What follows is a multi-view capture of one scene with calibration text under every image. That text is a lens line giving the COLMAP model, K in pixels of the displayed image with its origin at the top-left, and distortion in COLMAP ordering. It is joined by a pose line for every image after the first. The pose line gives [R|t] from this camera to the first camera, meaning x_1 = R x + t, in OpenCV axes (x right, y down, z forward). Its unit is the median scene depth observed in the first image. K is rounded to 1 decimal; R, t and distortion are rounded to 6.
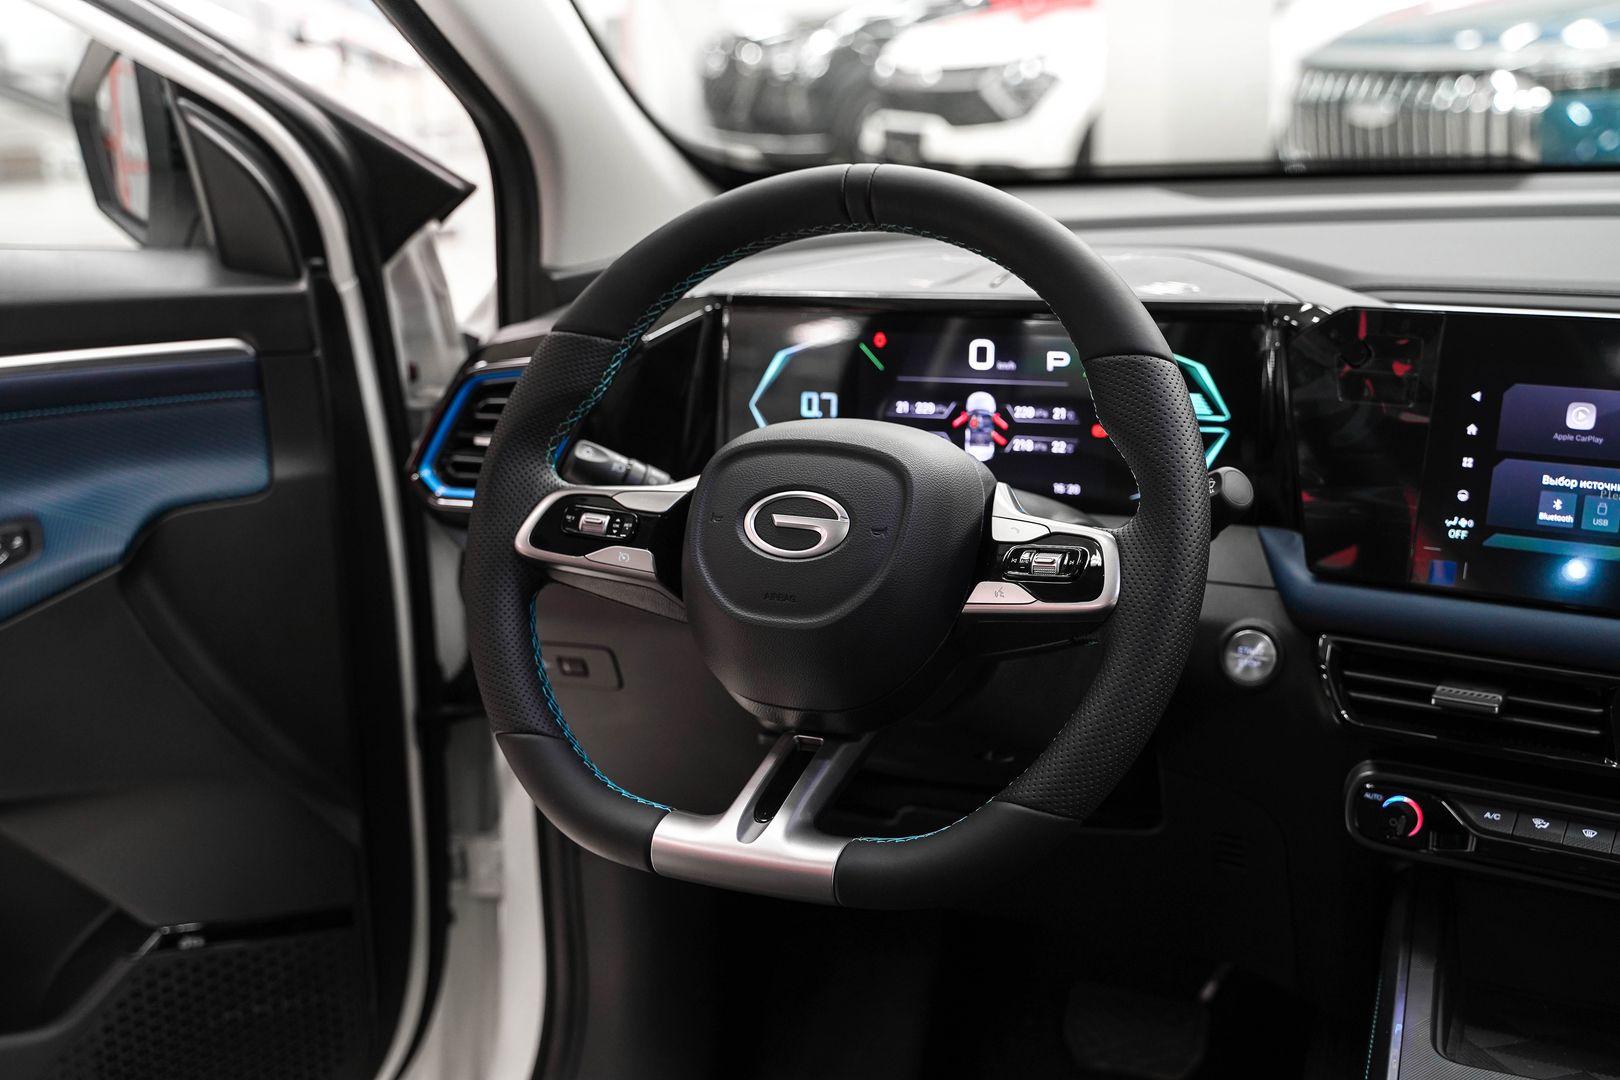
lens RADIAL K [[1856.8, 0, 810.0], [0, 1856.8, 540.0], [0, 0, 1]] dist [-0.019319, 0.166149]
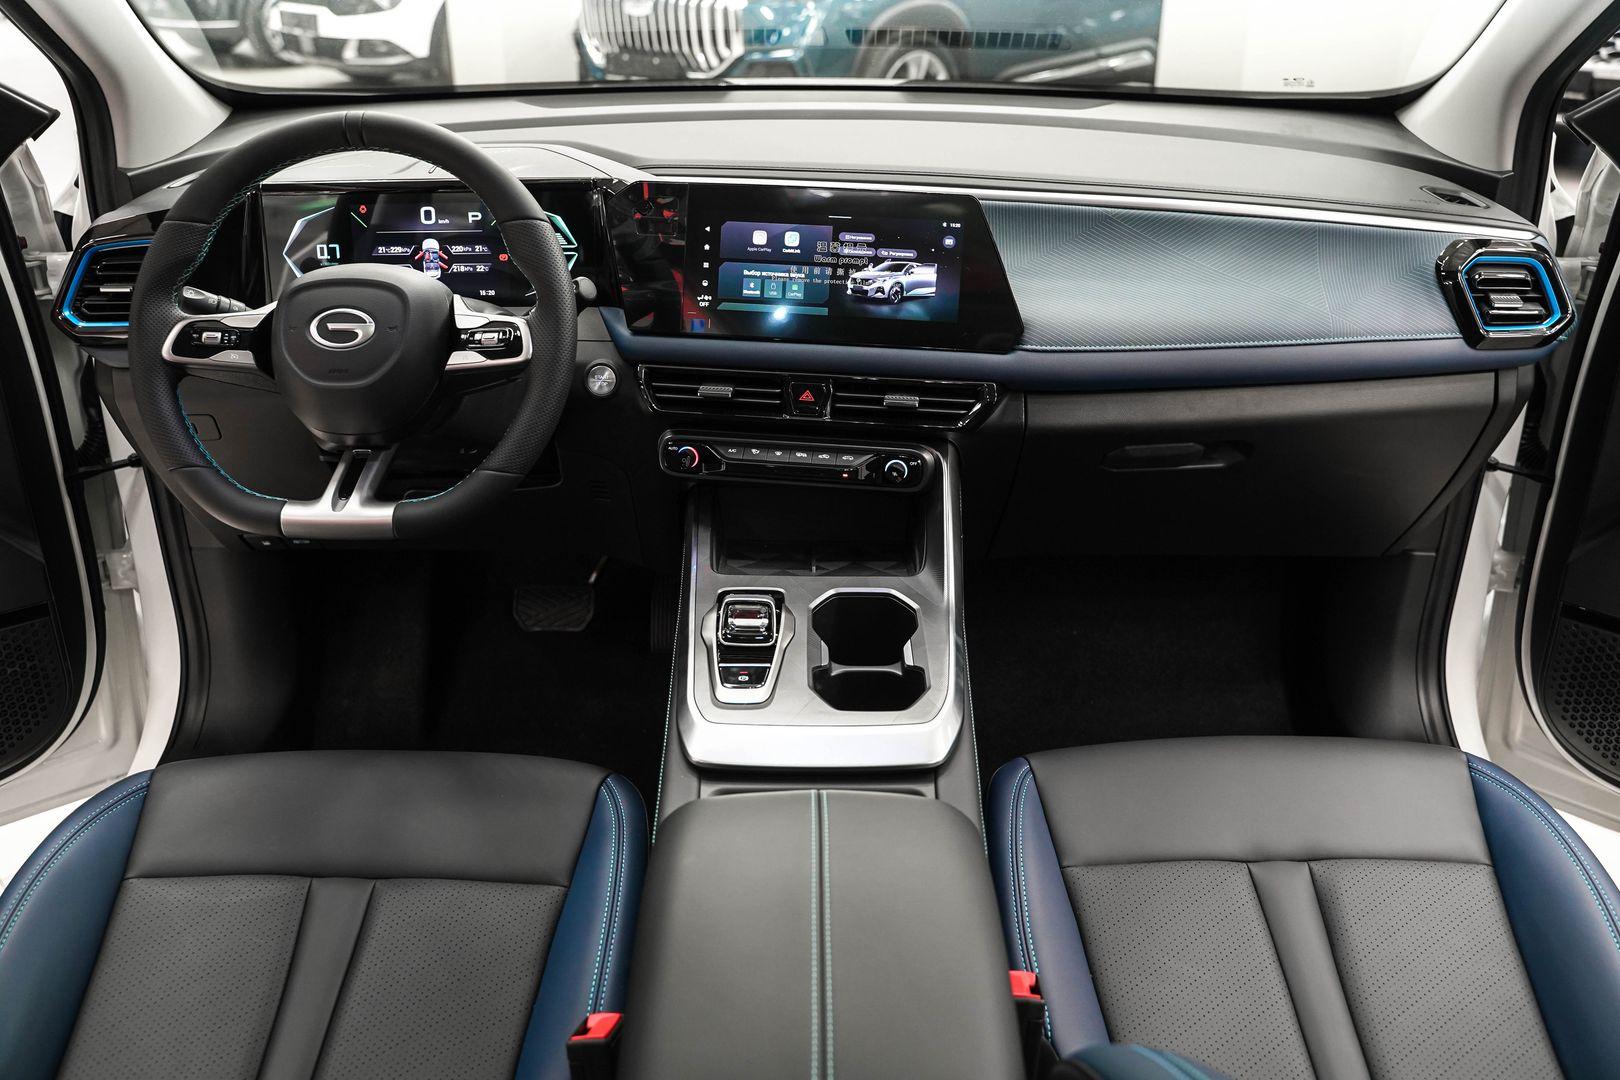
lens RADIAL K [[1310.4, 0, 810.0], [0, 1310.4, 540.0], [0, 0, 1]] dist [-0.123197, 0.101435]
pose [[0.916969, -0.136053, 0.375043, -0.075907], [0.067877, 0.979553, 0.189390, -0.011667], [-0.393141, -0.148208, 0.907455, -0.260949]]
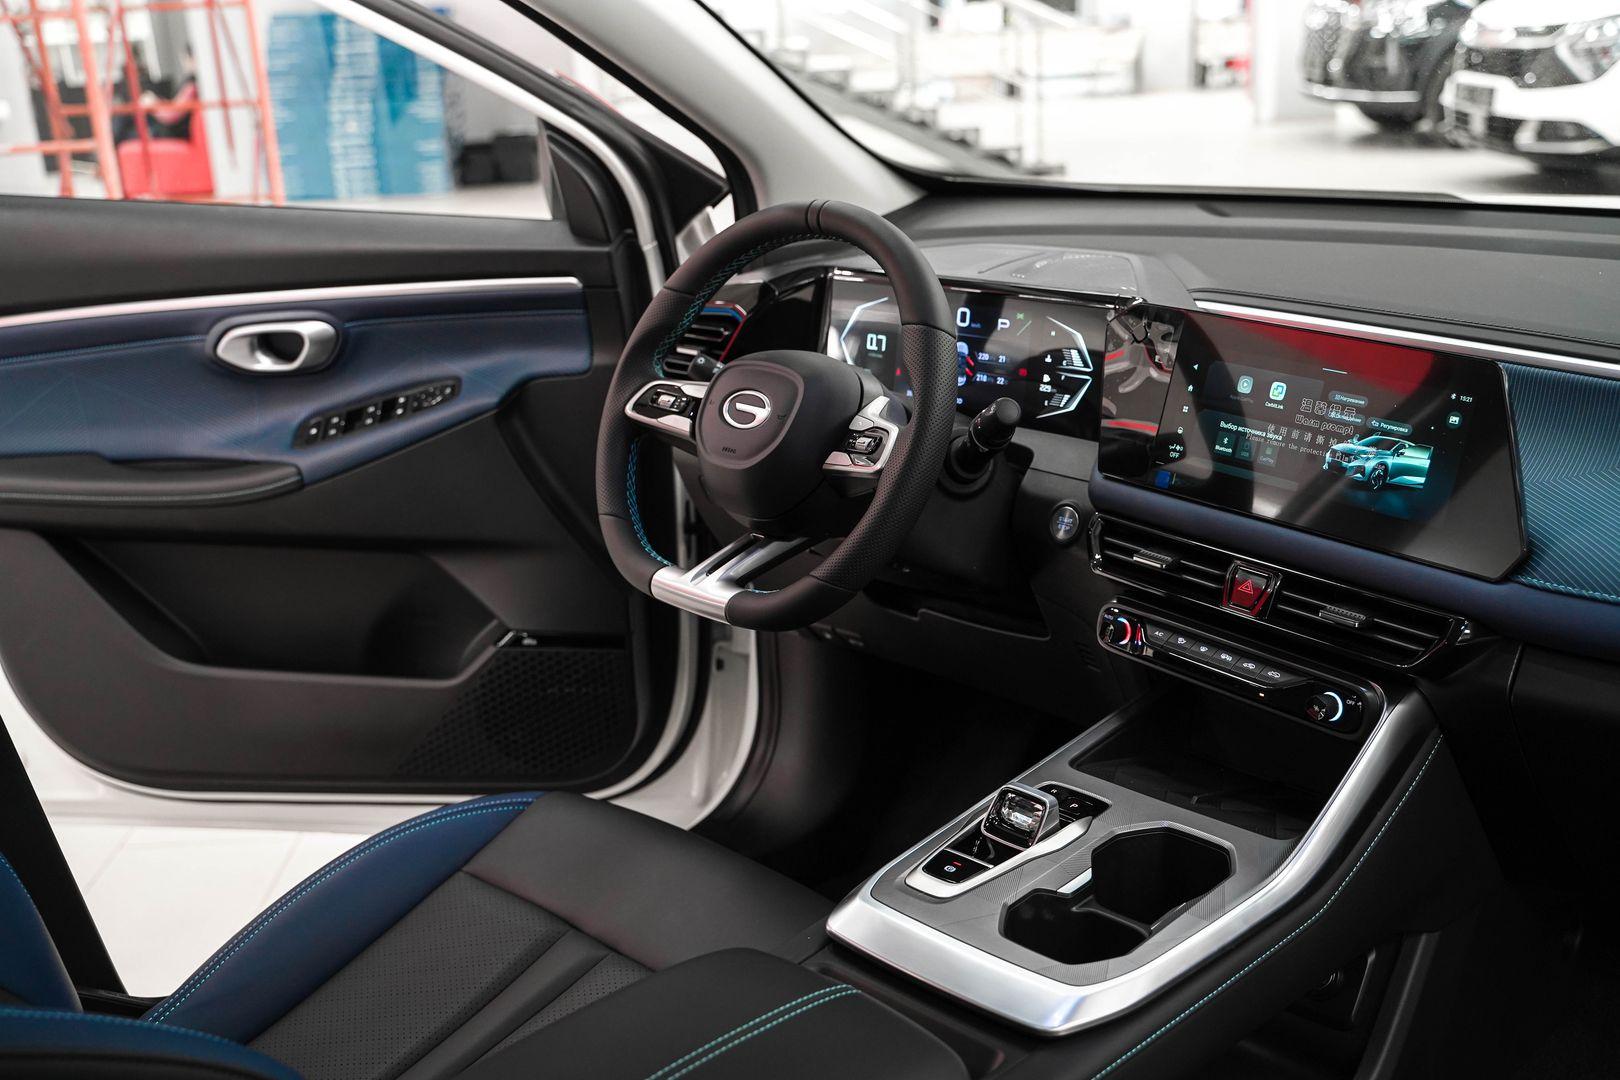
lens RADIAL K [[1680.9, 0, 810.0], [0, 1680.9, 540.0], [0, 0, 1]] dist [-0.045265, 0.128522]
pose [[0.932197, 0.110511, -0.344667, 0.539817], [-0.090382, 0.993155, 0.073986, -0.008513], [0.350484, -0.037817, 0.935805, -0.408060]]
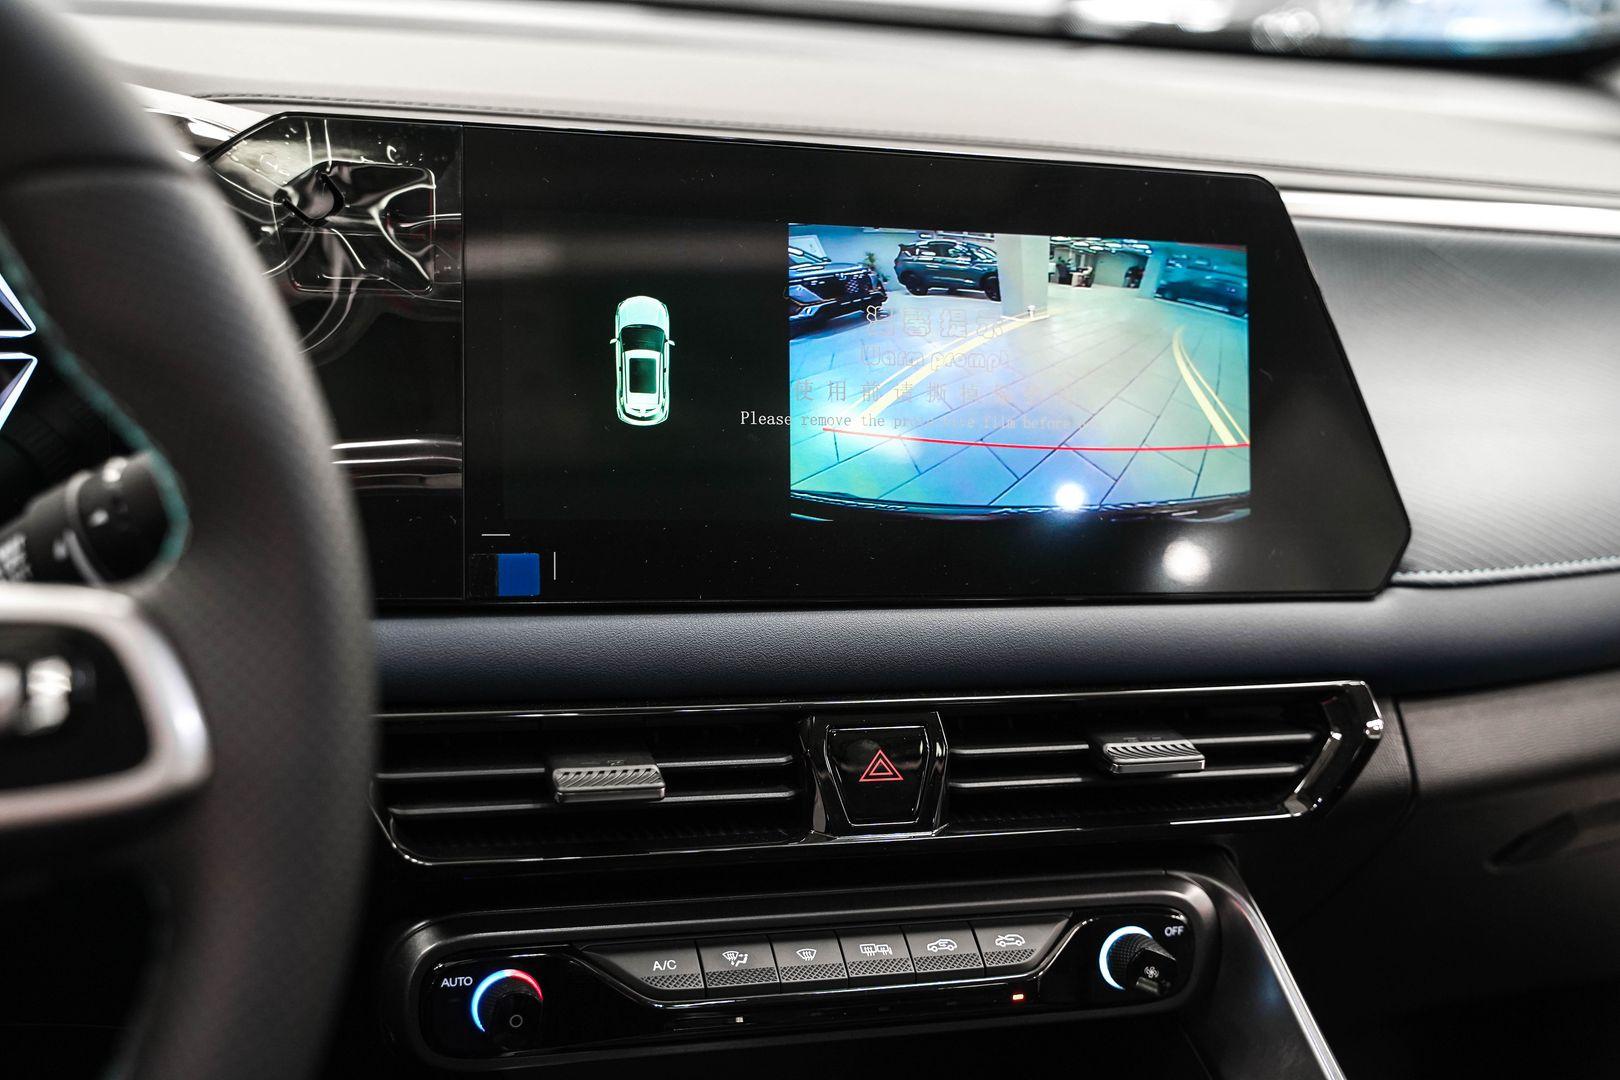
lens RADIAL K [[1934.8, 0, 810.0], [0, 1934.8, 540.0], [0, 0, 1]] dist [0.058403, 0.001867]
pose [[0.660093, -0.124701, 0.740761, -0.047837], [0.100192, 0.991929, 0.077703, -0.030696], [-0.744473, 0.022927, 0.667259, 0.510547]]
